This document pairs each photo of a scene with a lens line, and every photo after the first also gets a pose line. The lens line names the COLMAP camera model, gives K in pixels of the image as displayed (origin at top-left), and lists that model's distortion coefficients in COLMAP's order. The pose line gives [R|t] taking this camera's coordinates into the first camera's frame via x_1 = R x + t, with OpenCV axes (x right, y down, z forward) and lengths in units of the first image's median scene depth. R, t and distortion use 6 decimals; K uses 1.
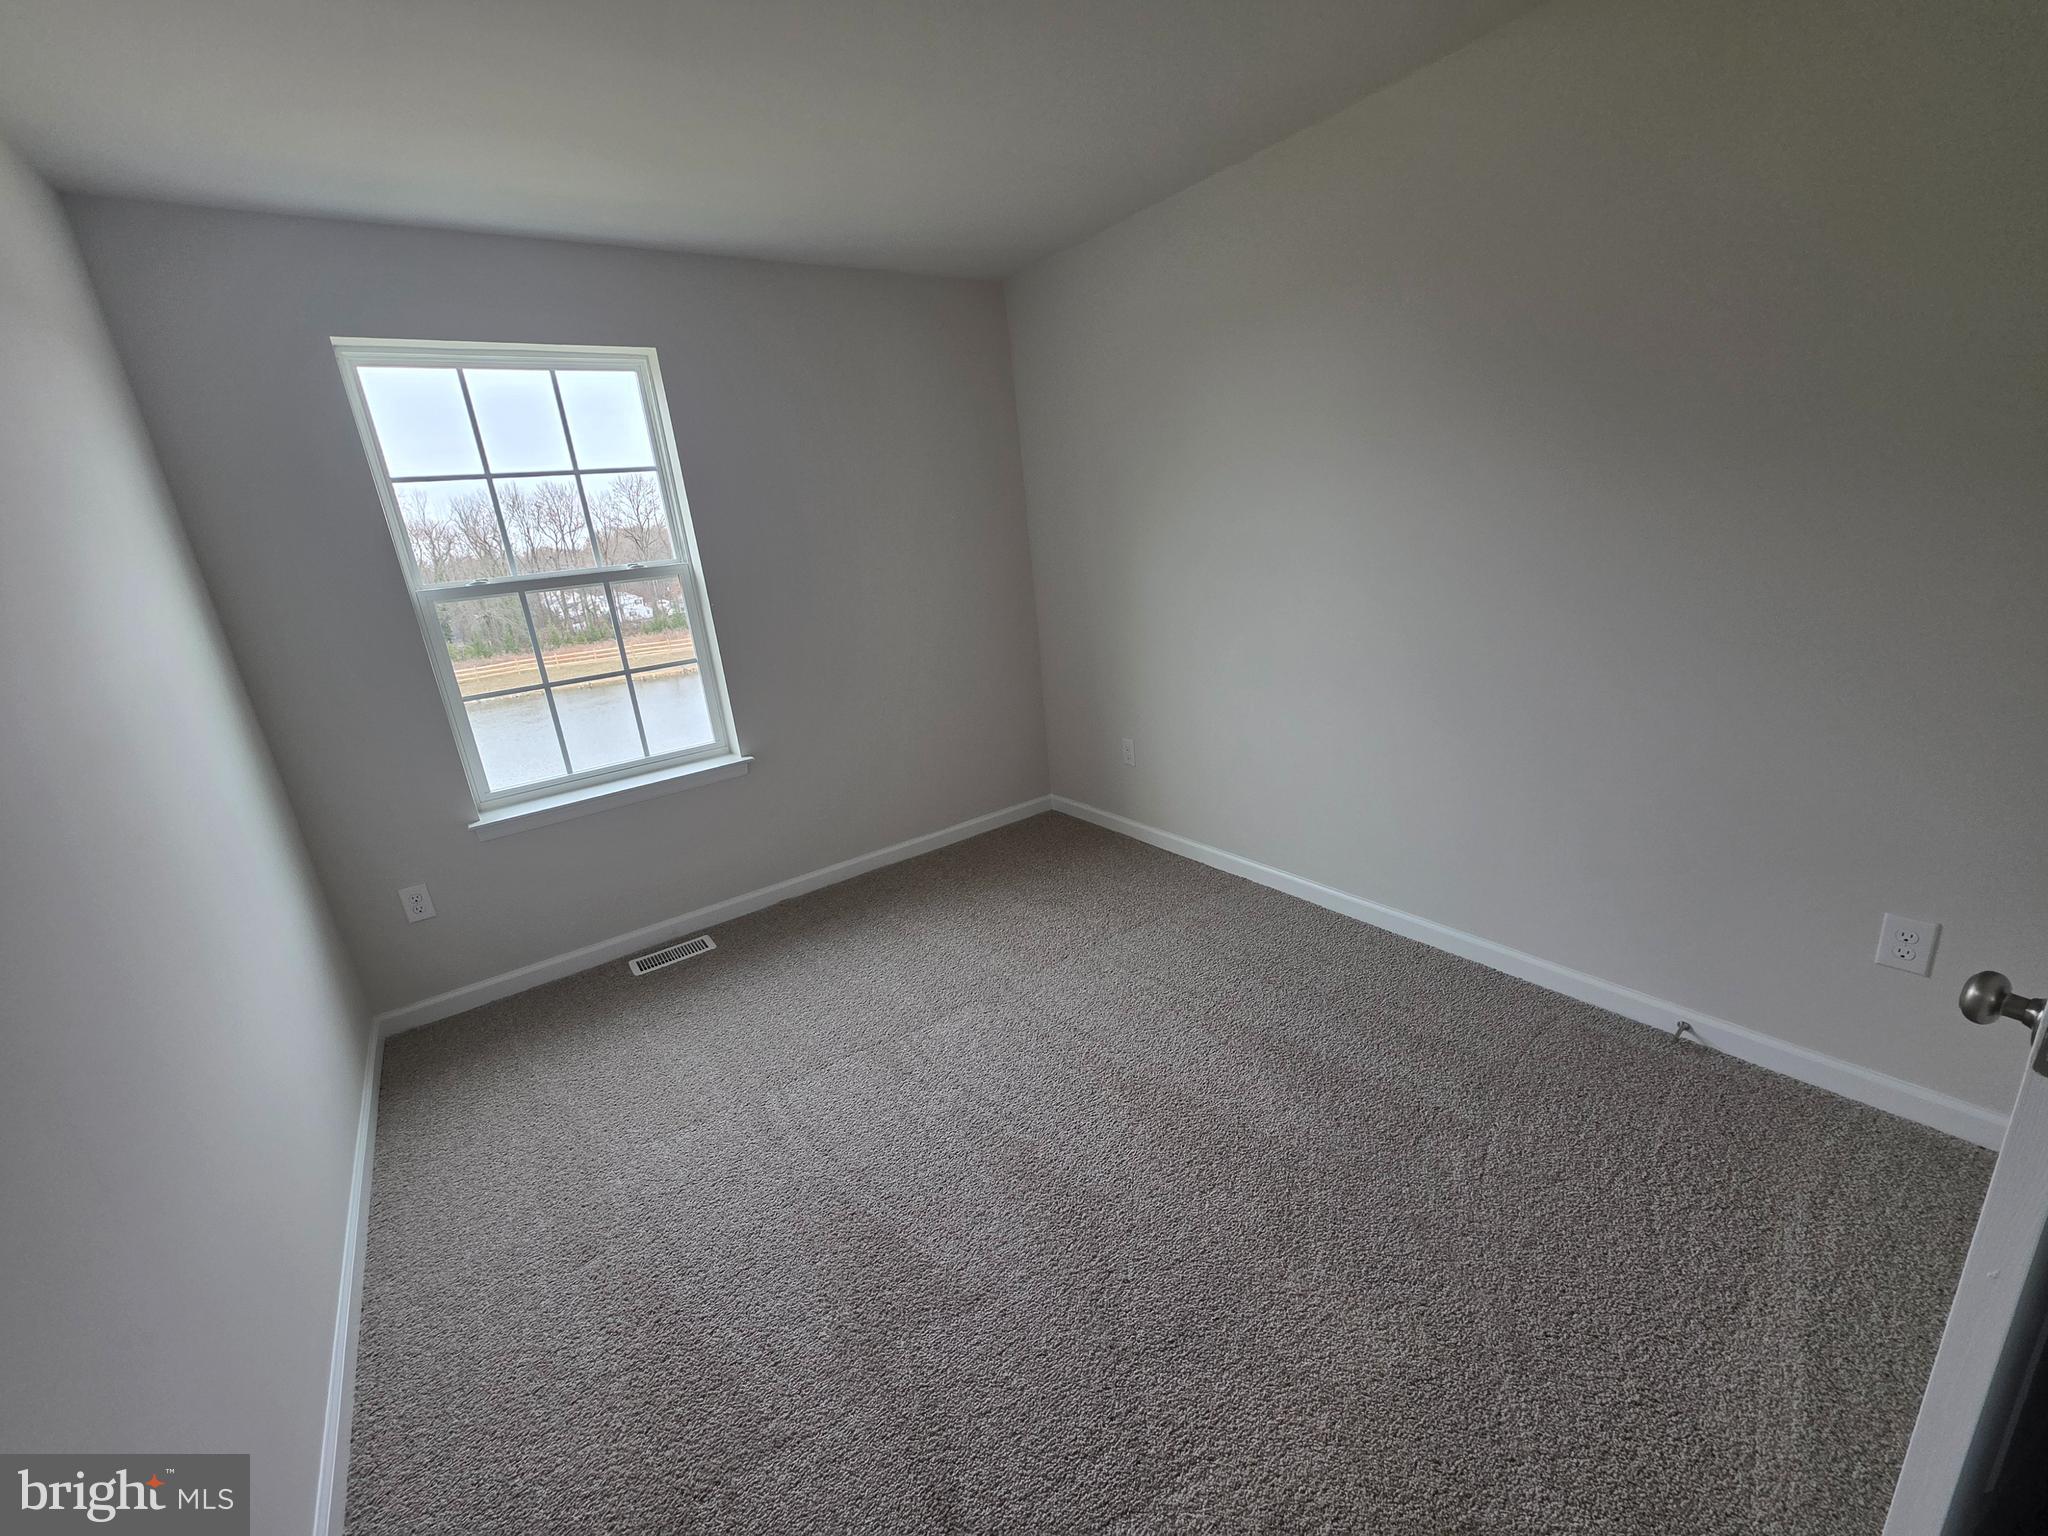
lens RADIAL K [[828.4, 0, 1045.1], [0, 828.4, 768.7], [0, 0, 1]] dist [0.000737, -0.000652]
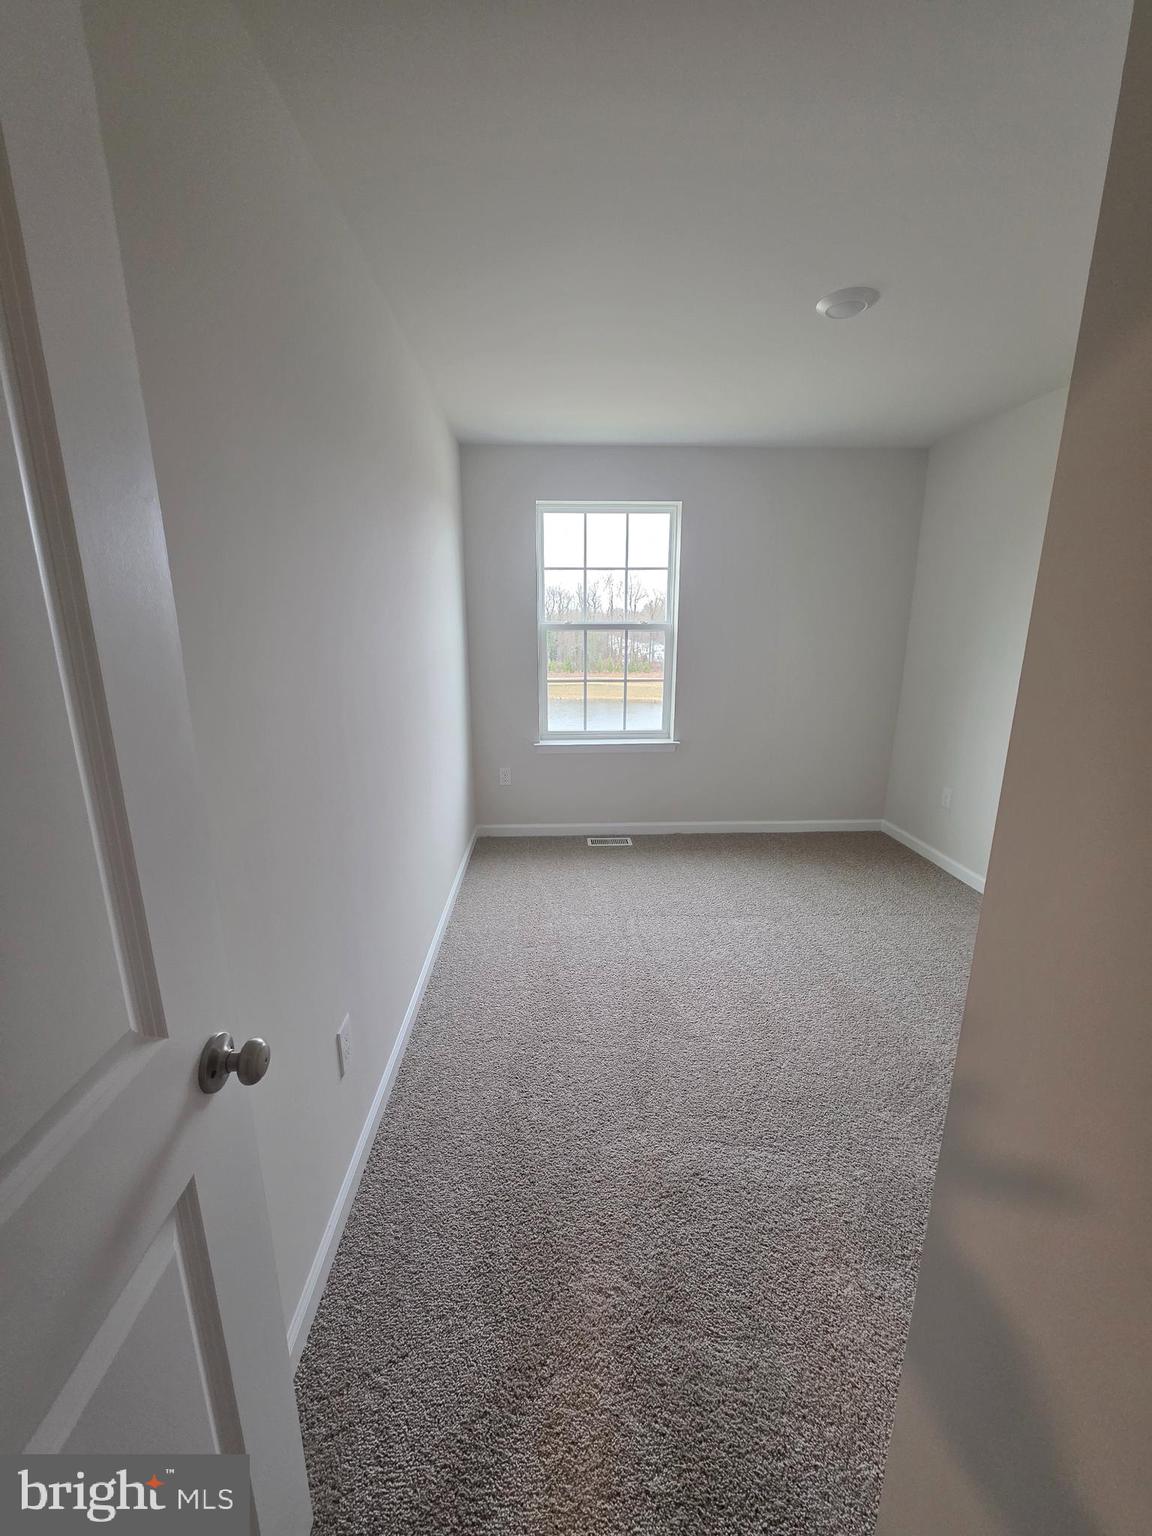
lens RADIAL K [[621.3, 0, 571.6], [0, 621.3, 772.8], [0, 0, 1]] dist [0.000737, -0.000652]
pose [[0.820448, 0.222738, -0.526548, 0.153574], [-0.235644, 0.970865, 0.043519, 0.046602], [0.520900, 0.088373, 0.849031, -0.182471]]
